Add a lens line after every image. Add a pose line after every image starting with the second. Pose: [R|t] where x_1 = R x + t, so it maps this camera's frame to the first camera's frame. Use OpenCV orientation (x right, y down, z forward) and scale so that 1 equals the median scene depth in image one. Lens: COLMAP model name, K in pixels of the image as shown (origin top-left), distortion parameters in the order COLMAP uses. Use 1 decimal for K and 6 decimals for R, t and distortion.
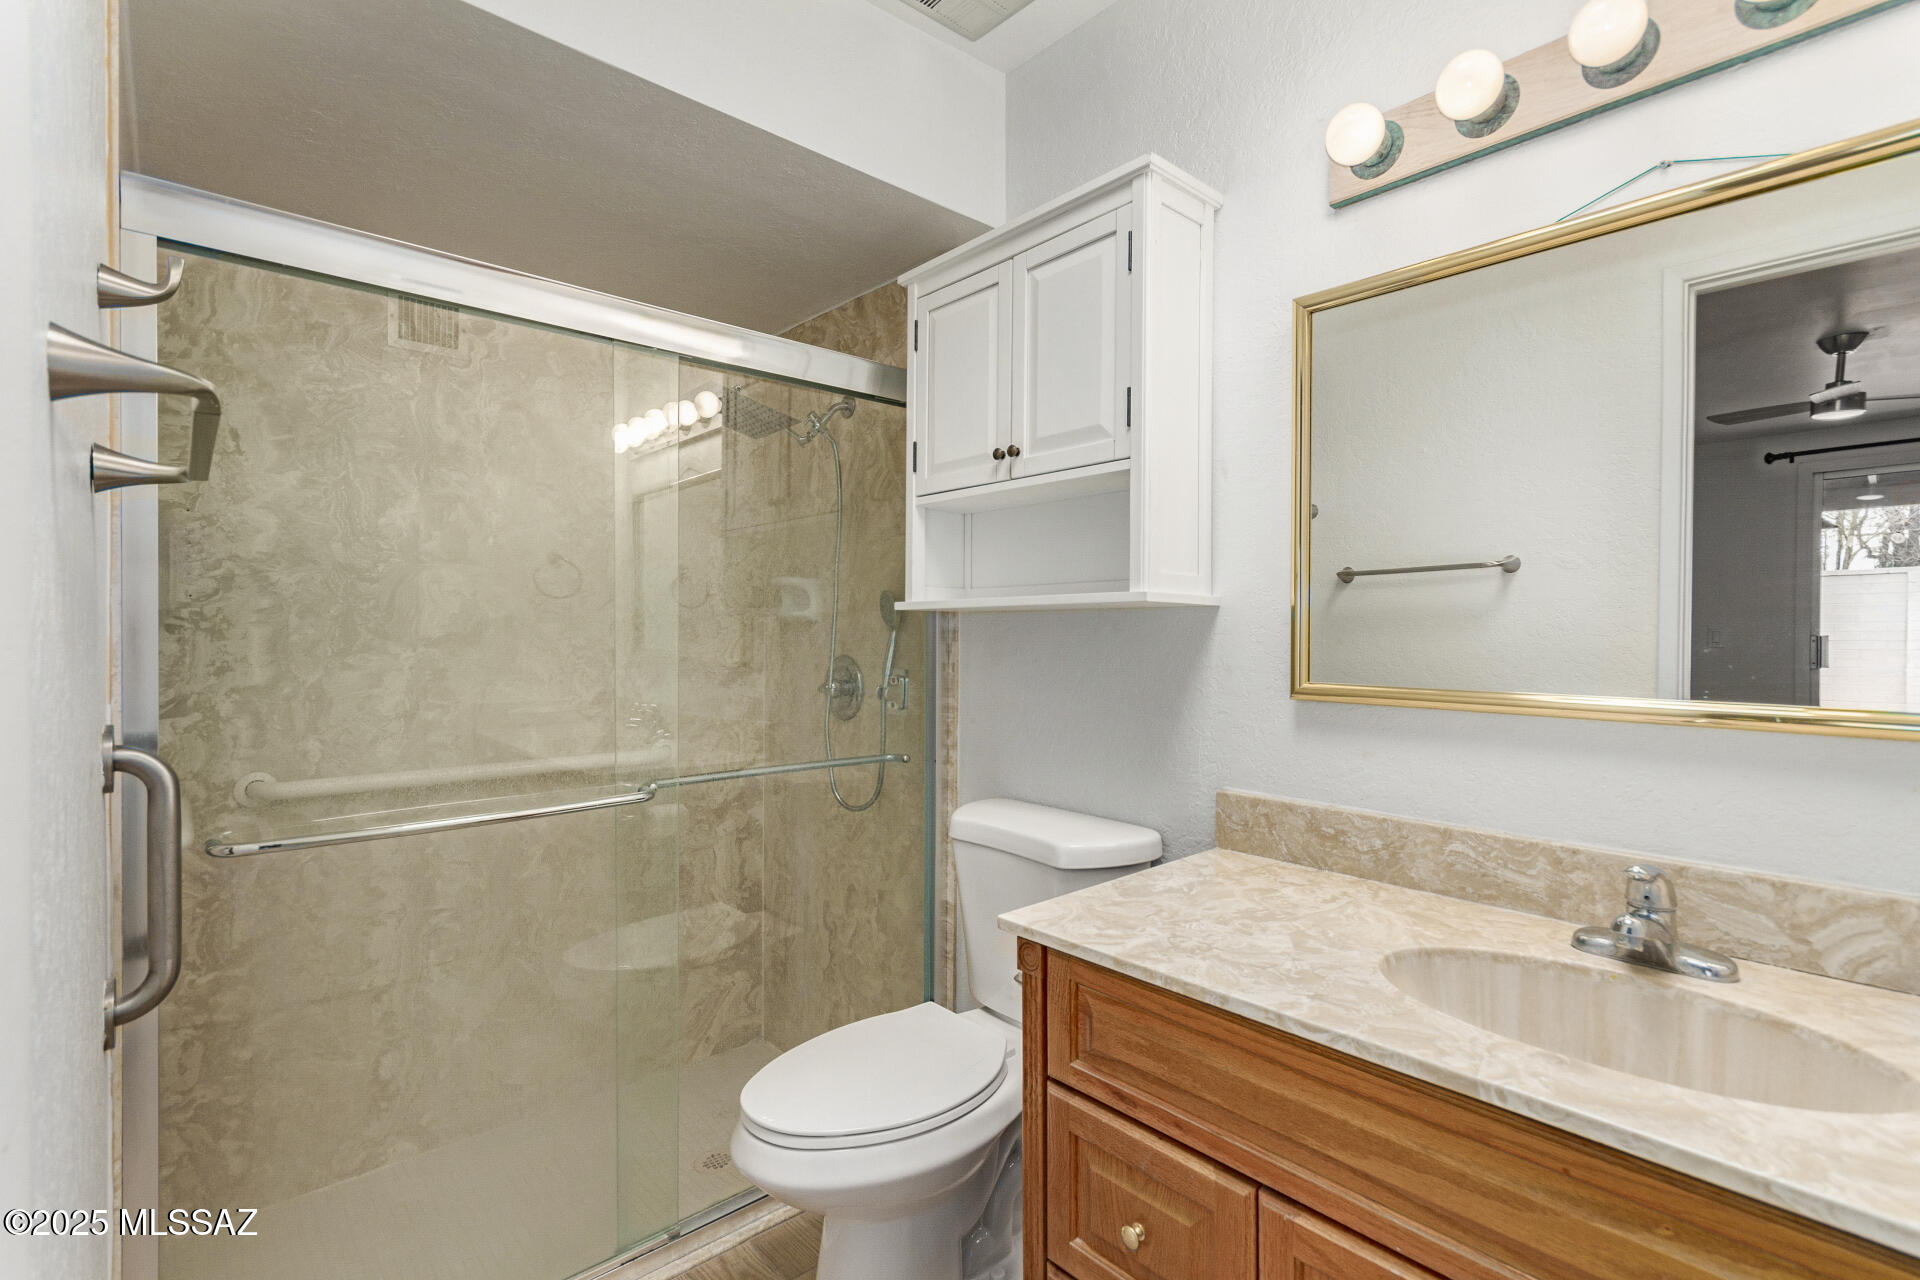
lens RADIAL K [[890.1, 0, 960.3], [0, 890.1, 634.9], [0, 0, 1]] dist [0.011567, -0.000609]
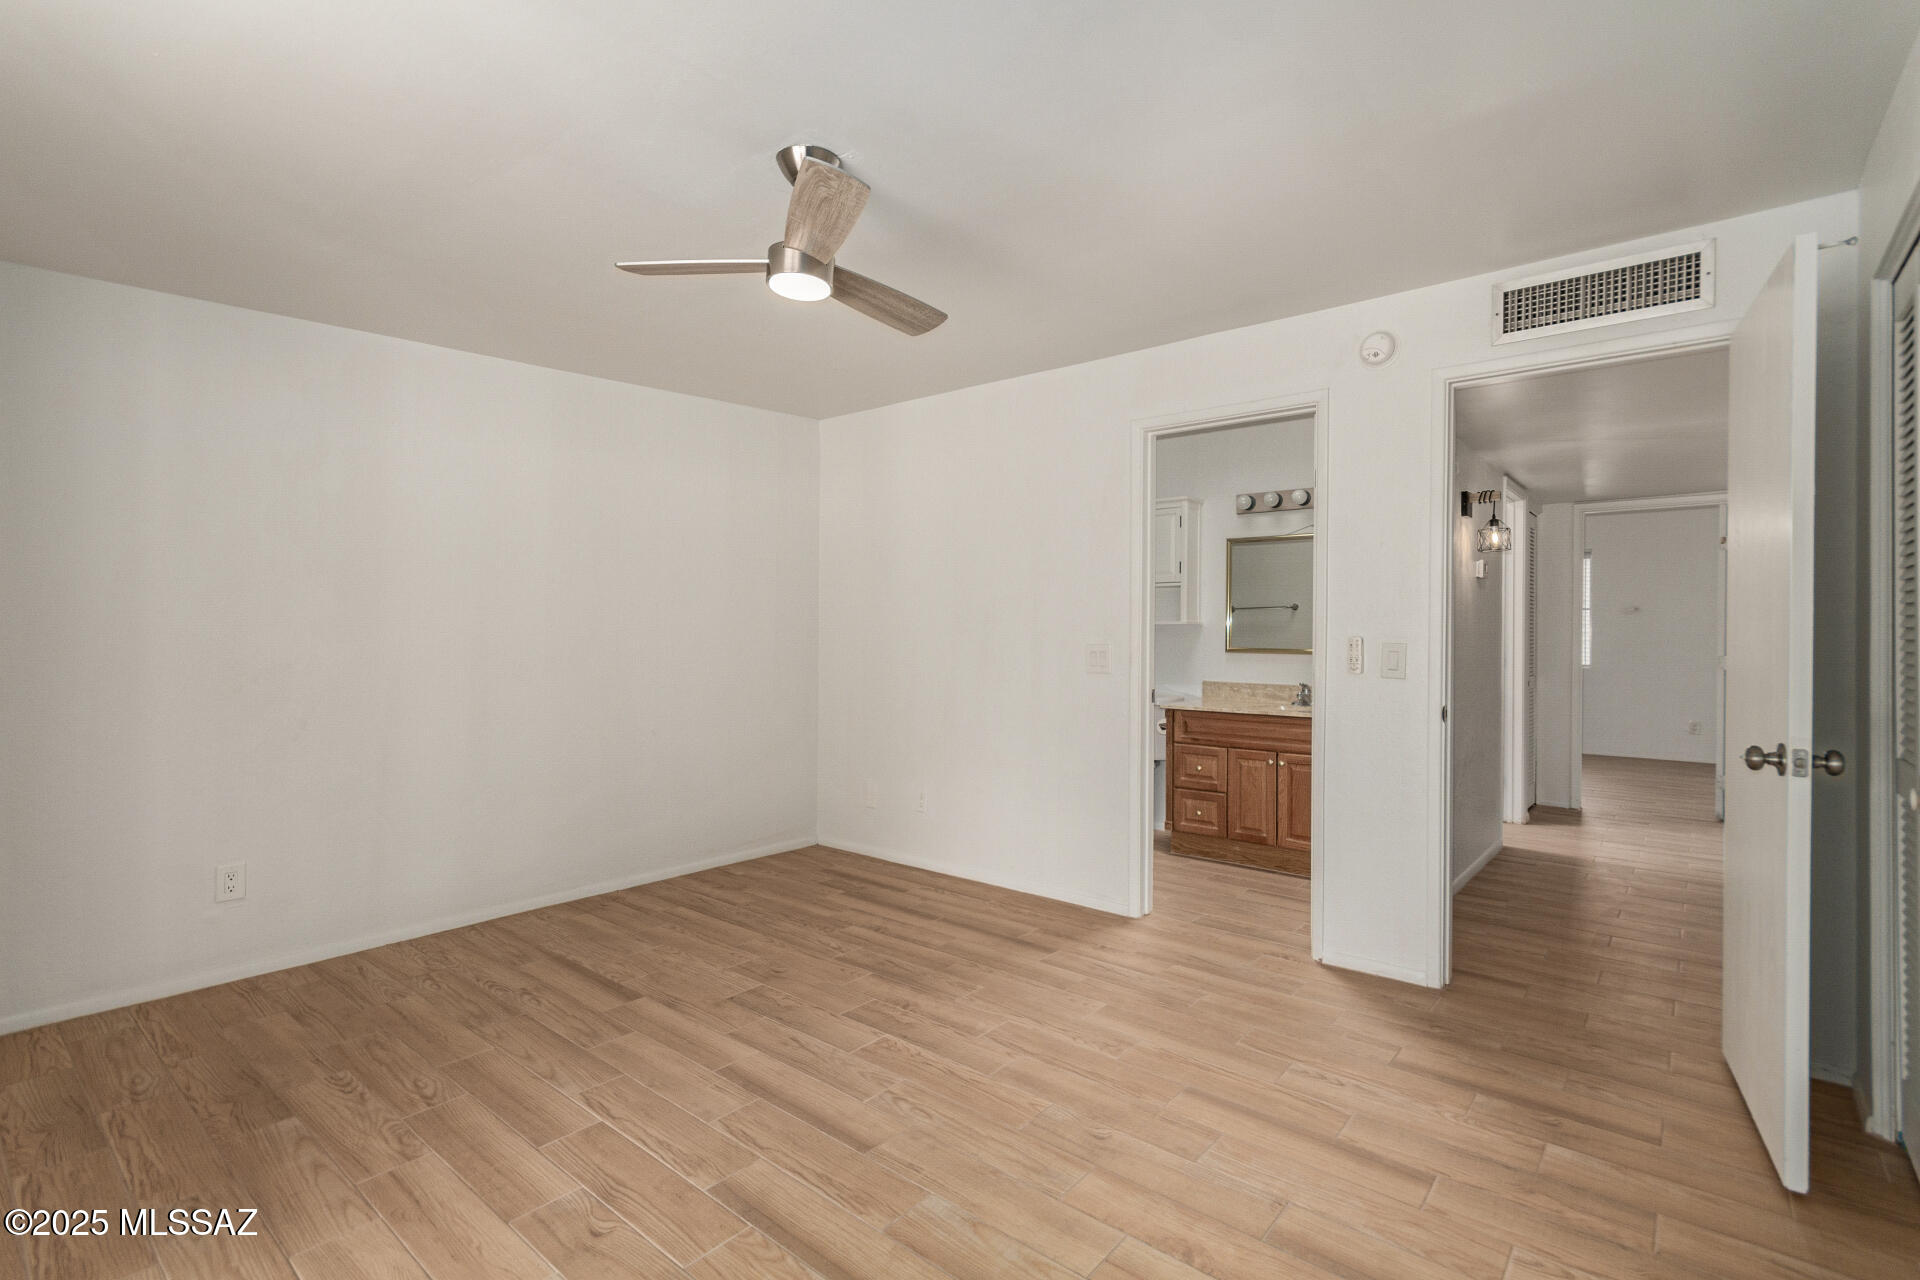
lens RADIAL K [[890.1, 0, 960.3], [0, 890.1, 634.9], [0, 0, 1]] dist [0.011567, -0.000609]
pose [[0.989175, 0.003300, 0.146706, -1.285257], [-0.003297, 0.999995, -0.000265, 0.008577], [-0.146706, -0.000222, 0.989180, -2.528894]]
